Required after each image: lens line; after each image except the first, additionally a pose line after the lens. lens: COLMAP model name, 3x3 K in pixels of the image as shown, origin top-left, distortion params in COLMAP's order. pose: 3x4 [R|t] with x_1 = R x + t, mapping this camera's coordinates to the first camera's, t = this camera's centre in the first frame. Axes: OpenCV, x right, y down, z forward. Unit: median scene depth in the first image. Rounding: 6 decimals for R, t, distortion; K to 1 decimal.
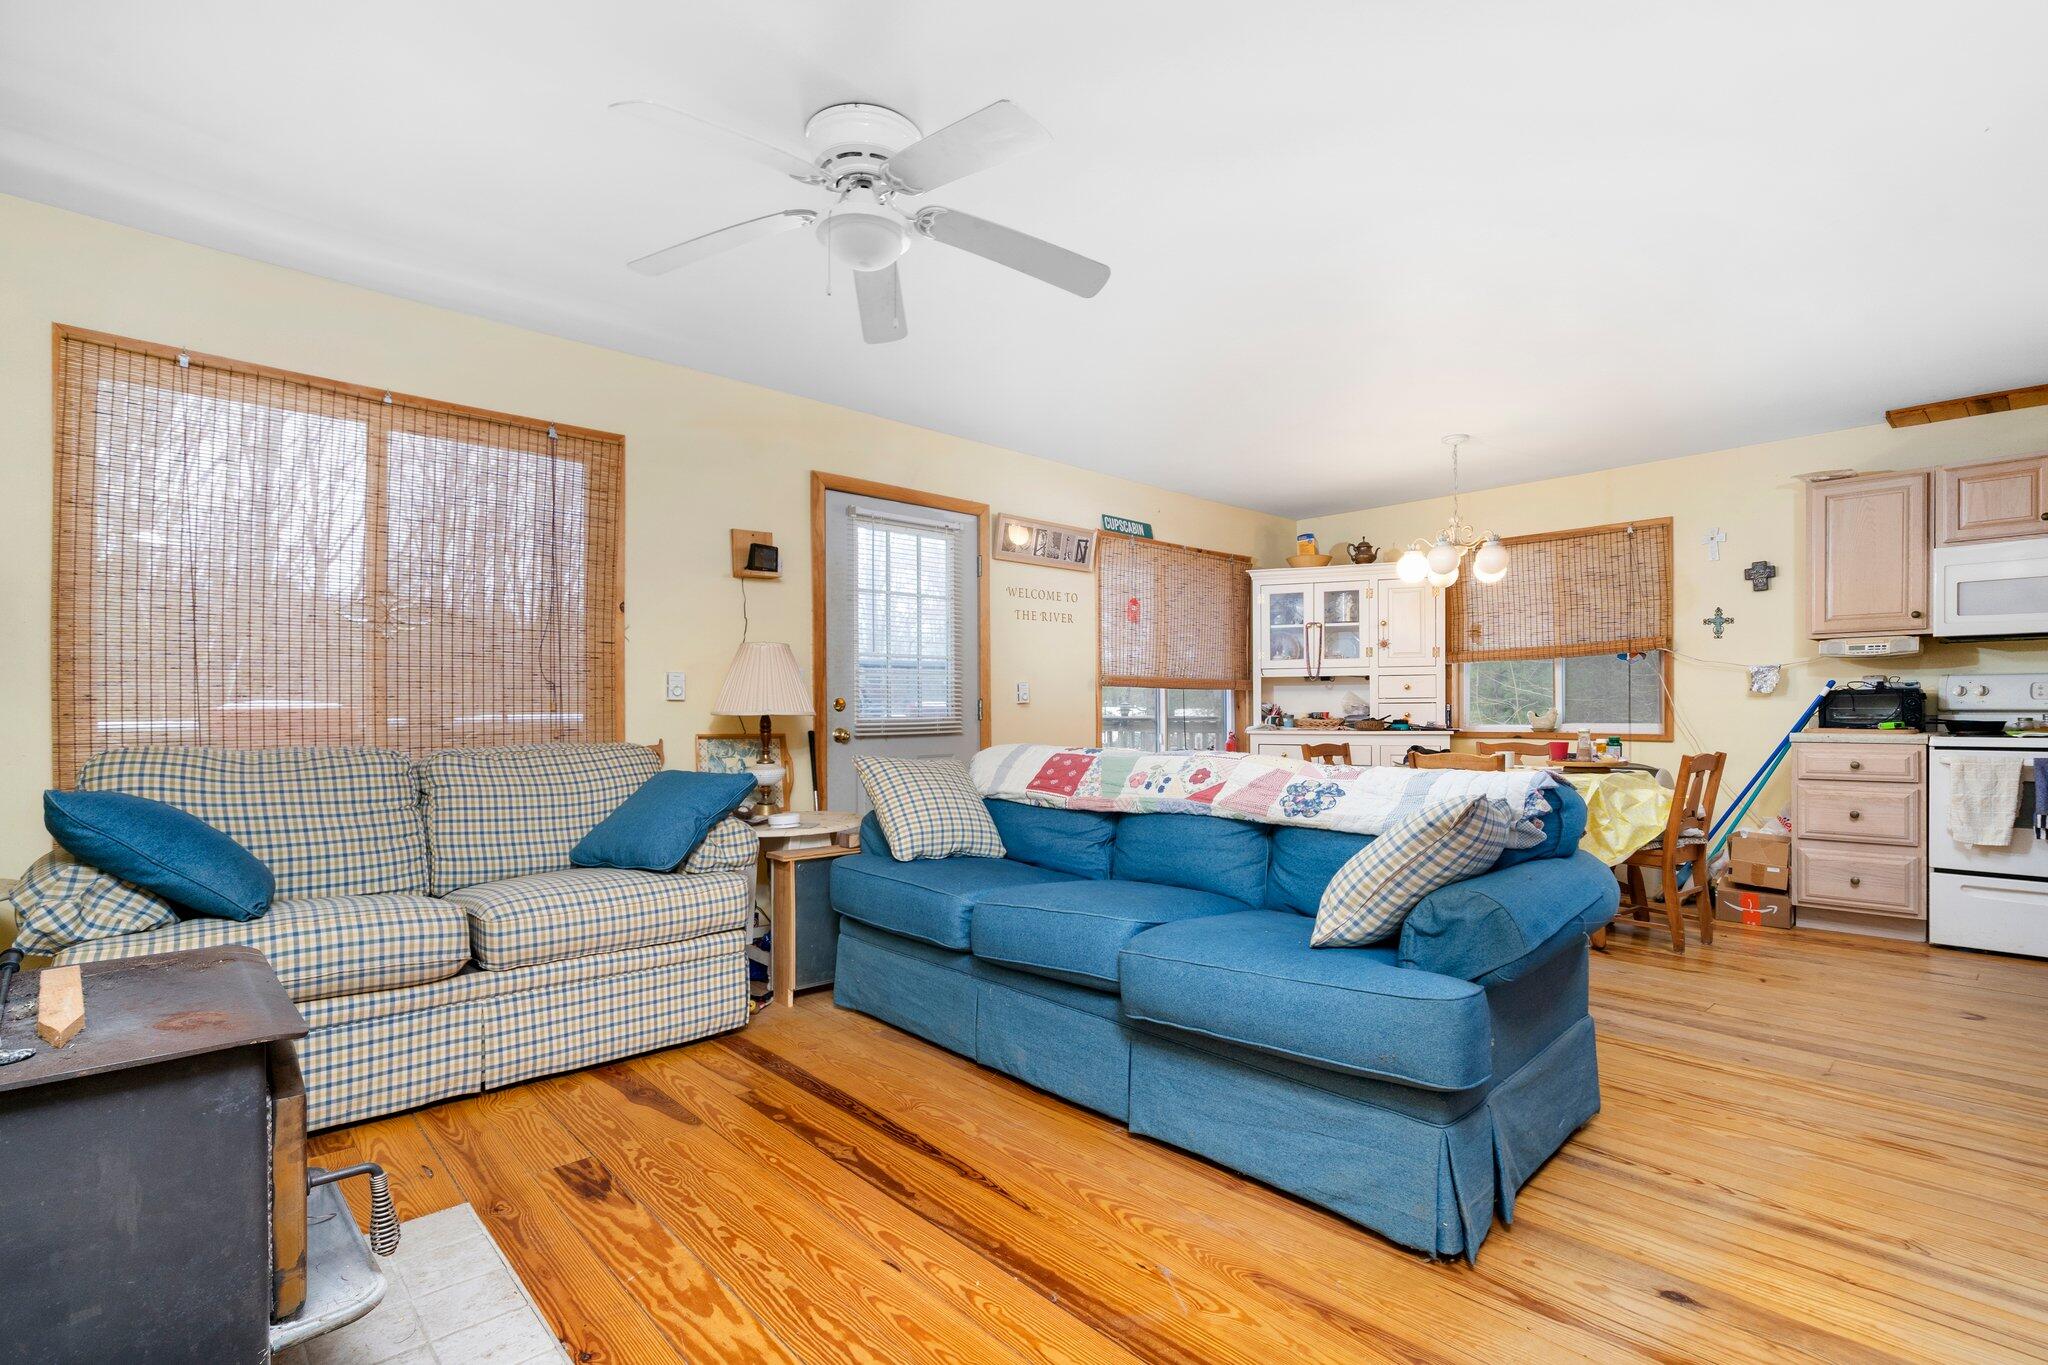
lens RADIAL K [[956.9, 0, 1030.0], [0, 956.9, 713.6], [0, 0, 1]] dist [0.001043, 0.000856]
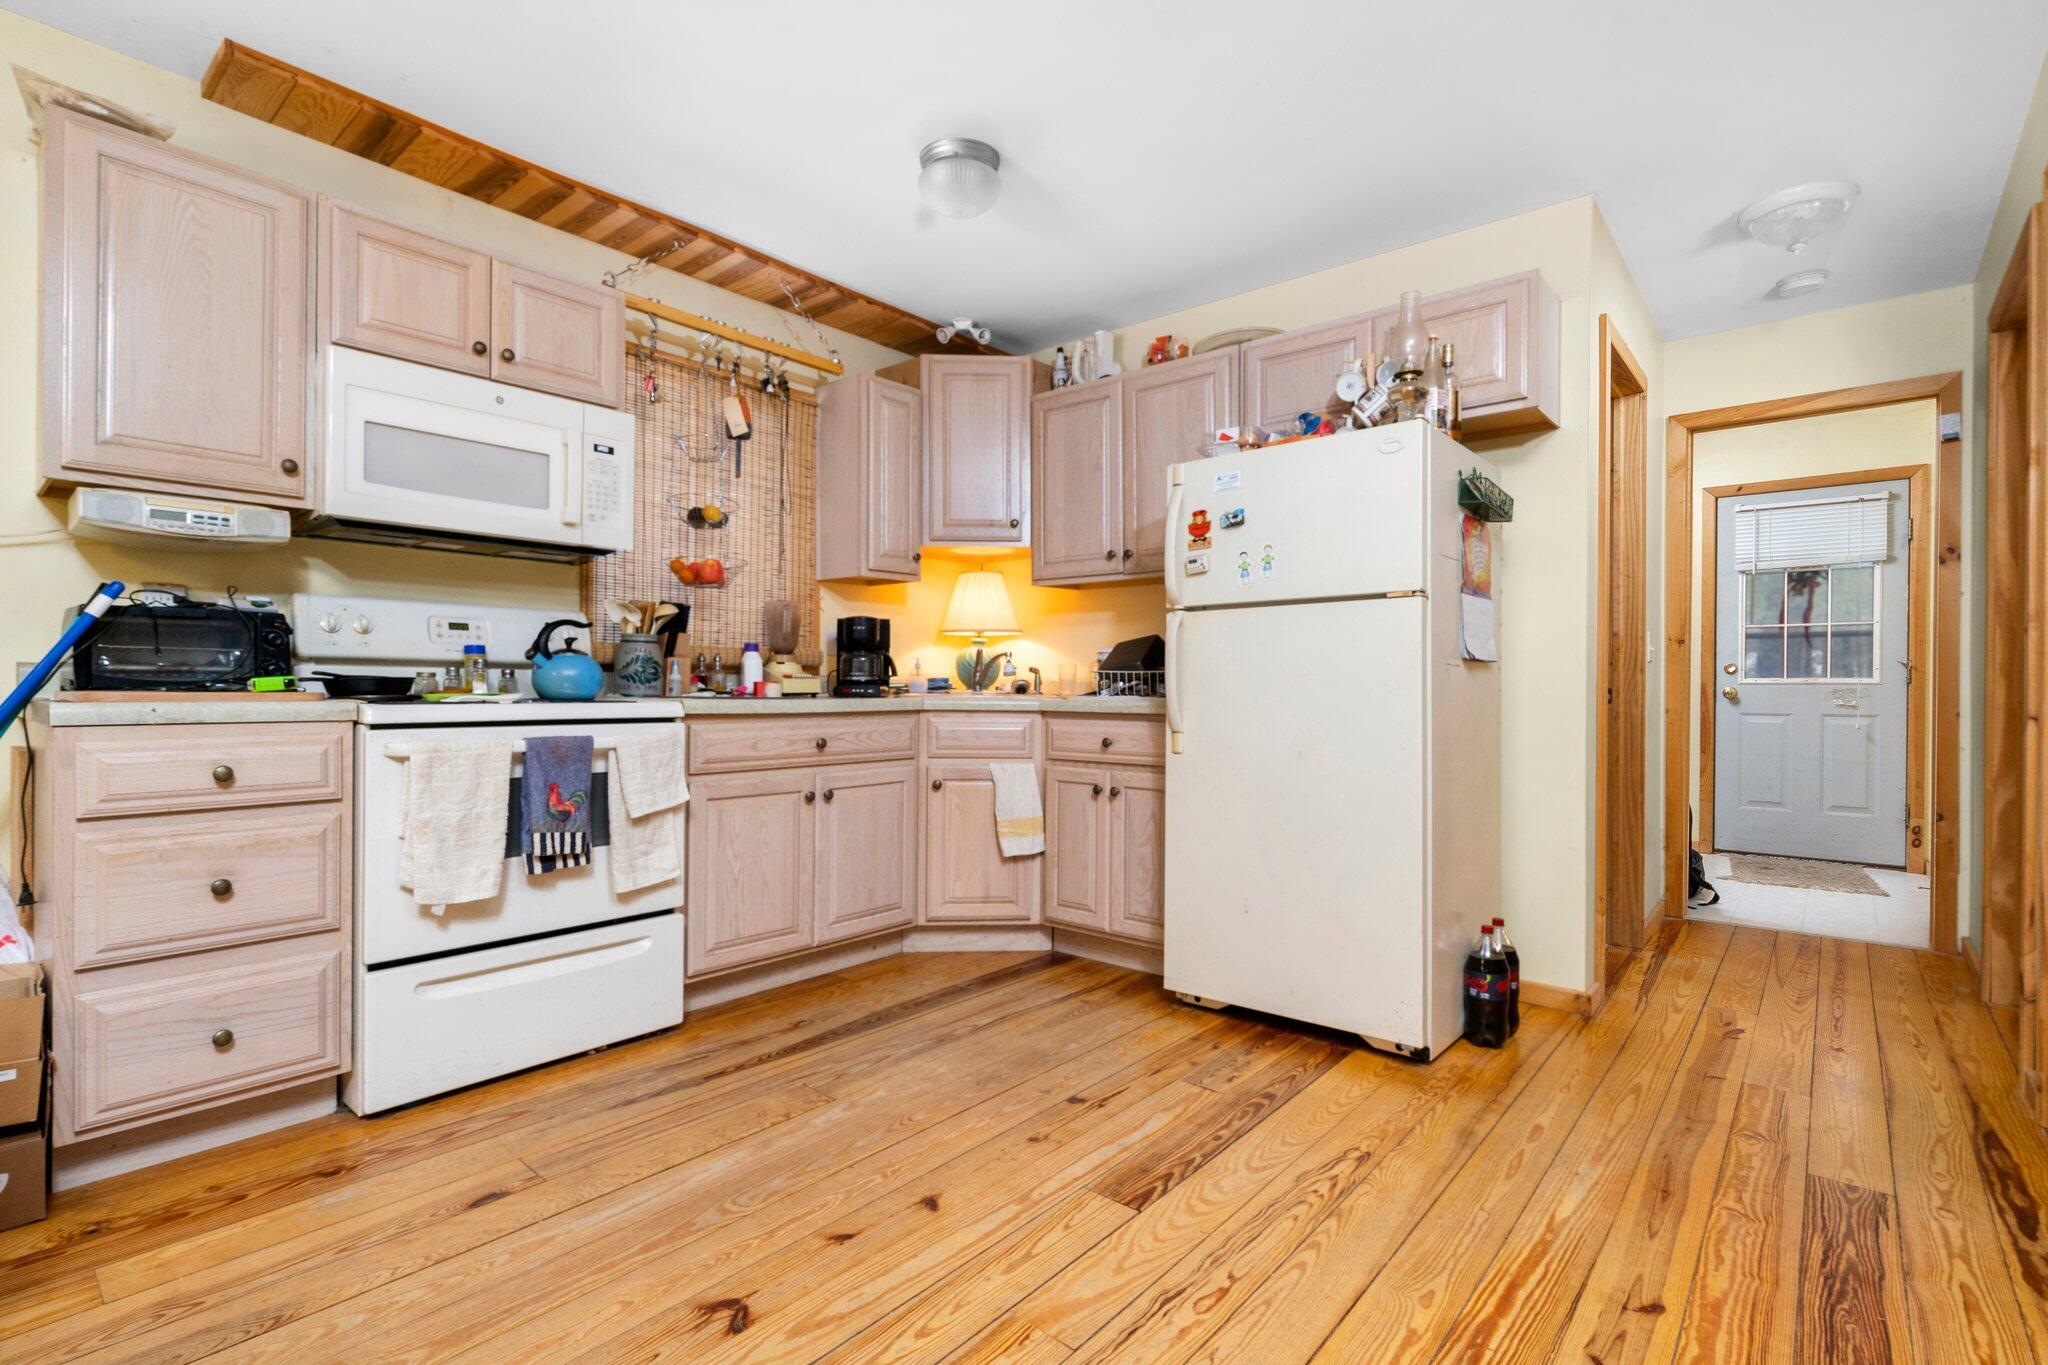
lens RADIAL K [[956.9, 0, 1027.3], [0, 956.9, 689.8], [0, 0, 1]] dist [0.001043, 0.000856]
pose [[-0.119138, 0.001773, 0.992876, 0.413624], [-0.001959, 0.999996, -0.002020, 0.016818], [-0.992876, -0.002186, -0.119134, 0.741913]]
